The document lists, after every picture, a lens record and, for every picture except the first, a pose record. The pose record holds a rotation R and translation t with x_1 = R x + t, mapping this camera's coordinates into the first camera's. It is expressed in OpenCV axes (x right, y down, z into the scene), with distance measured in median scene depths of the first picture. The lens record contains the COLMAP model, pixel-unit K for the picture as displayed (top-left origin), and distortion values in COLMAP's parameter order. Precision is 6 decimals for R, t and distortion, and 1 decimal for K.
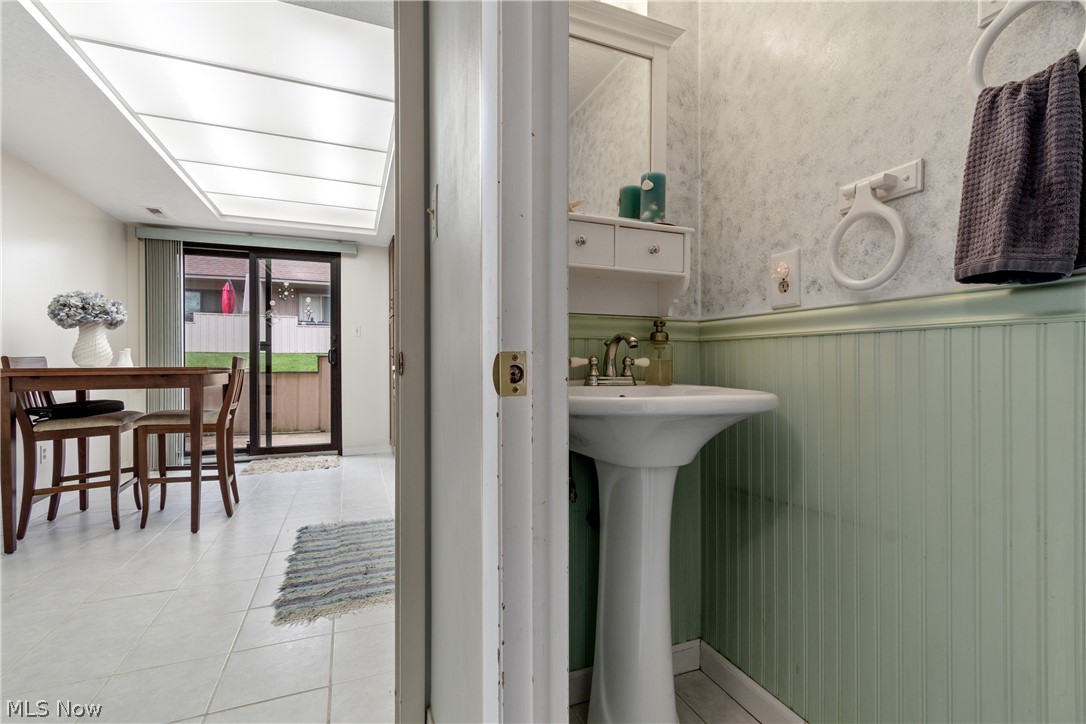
lens RADIAL K [[488.2, 0, 554.2], [0, 488.2, 363.4], [0, 0, 1]] dist [0.001556, -0.006314]
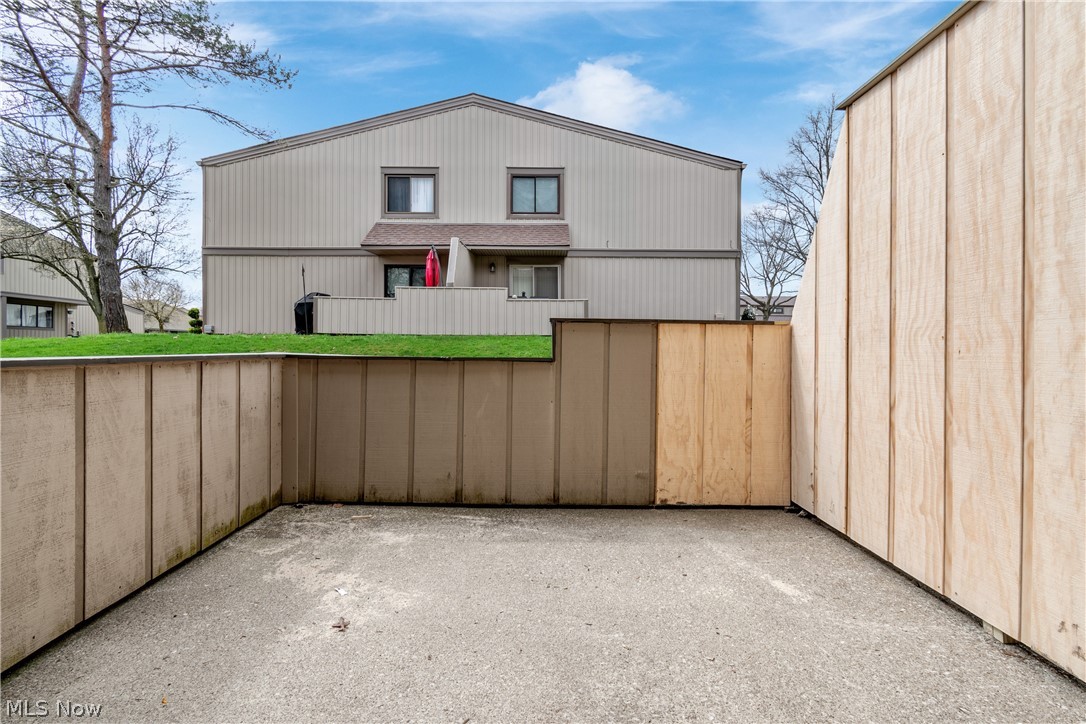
lens RADIAL K [[484.8, 0, 551.9], [0, 484.8, 361.2], [0, 0, 1]] dist [0.002462, -0.000171]
pose [[0.924582, 0.012356, -0.380784, -0.855403], [-0.006342, 0.999835, 0.017045, 0.033037], [0.380931, -0.013345, 0.924507, 1.618777]]
